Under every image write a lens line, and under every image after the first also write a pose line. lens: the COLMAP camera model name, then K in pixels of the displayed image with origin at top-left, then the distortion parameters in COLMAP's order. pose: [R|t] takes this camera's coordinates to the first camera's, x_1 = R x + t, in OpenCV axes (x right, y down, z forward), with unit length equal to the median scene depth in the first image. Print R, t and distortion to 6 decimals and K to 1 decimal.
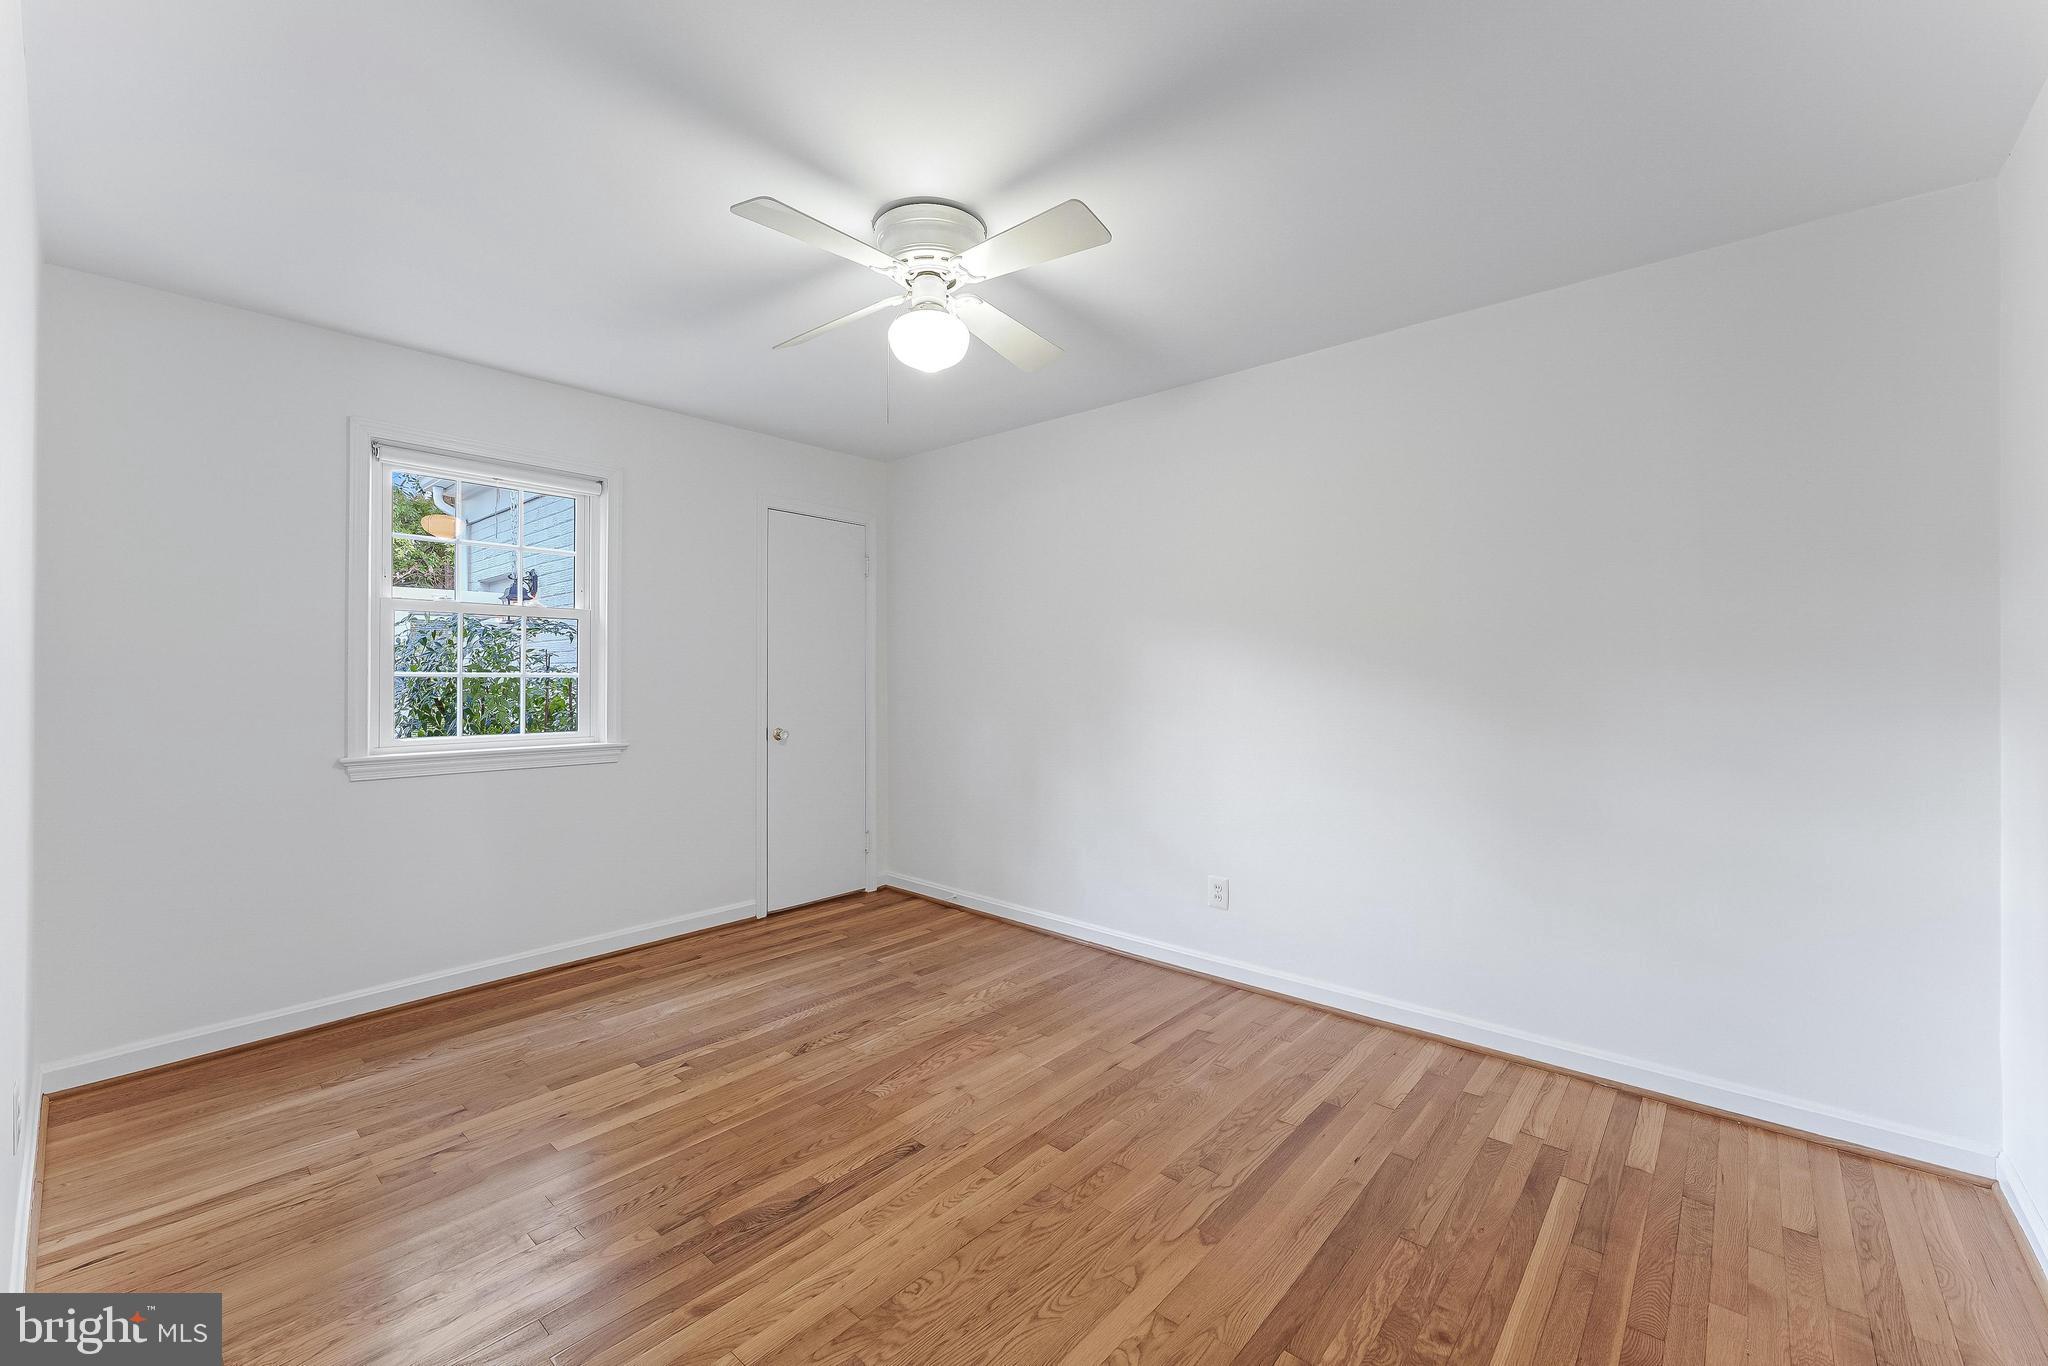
lens RADIAL K [[820.8, 0, 1029.7], [0, 820.8, 677.1], [0, 0, 1]] dist [0.001738, 0.000117]
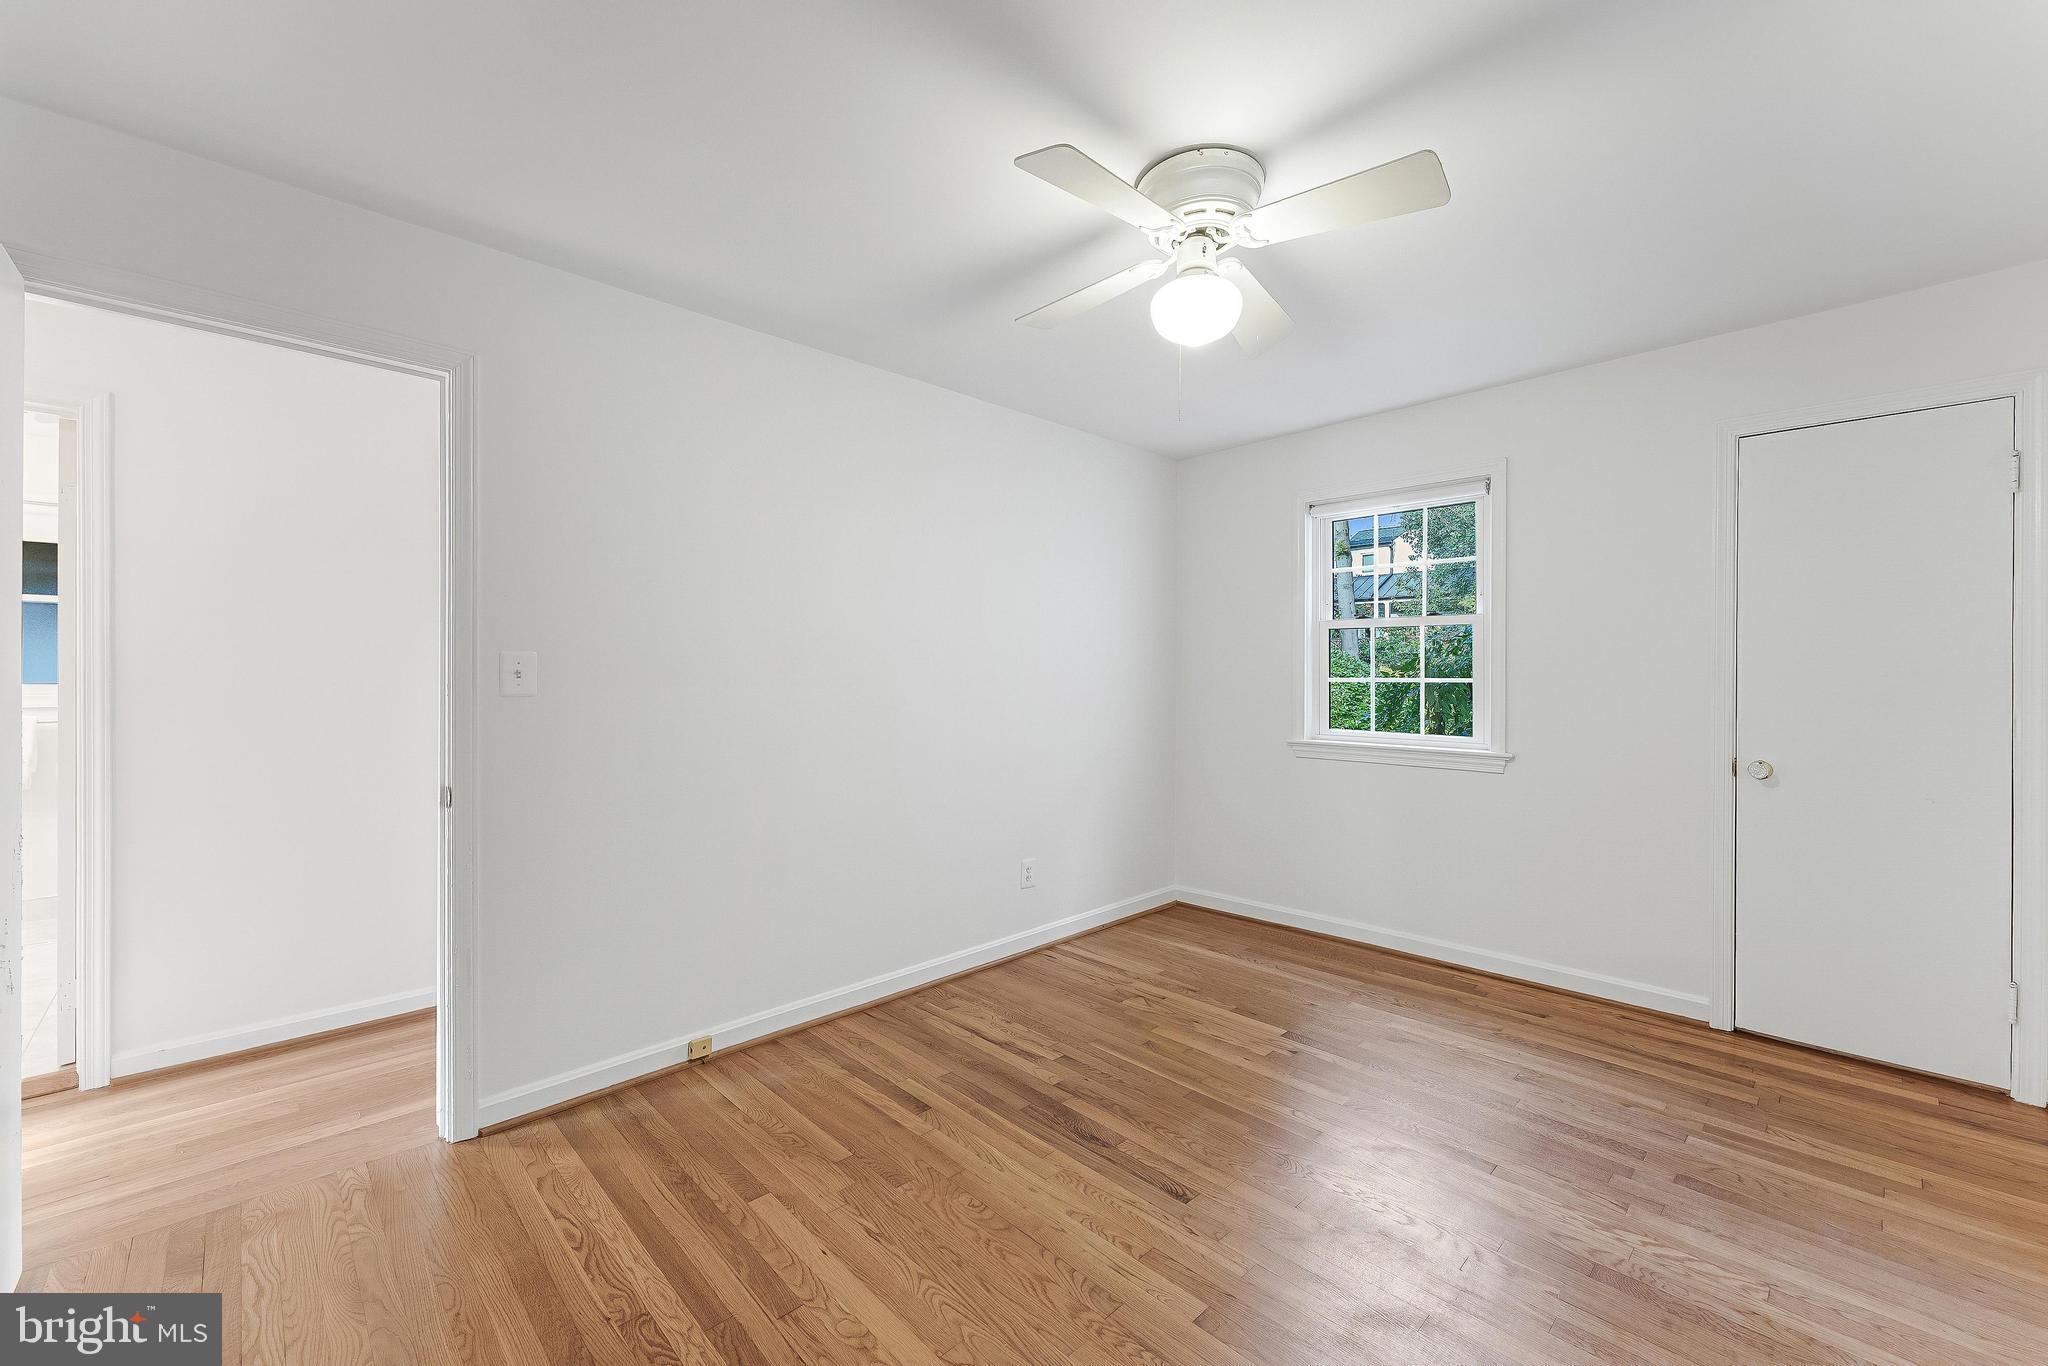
lens RADIAL K [[820.8, 0, 1029.7], [0, 820.8, 677.1], [0, 0, 1]] dist [0.001738, 0.000117]
pose [[-0.077948, 0.001047, -0.996957, 0.554488], [-0.001155, 0.999999, 0.001140, -0.007442], [0.996957, 0.001241, -0.077947, 0.630248]]
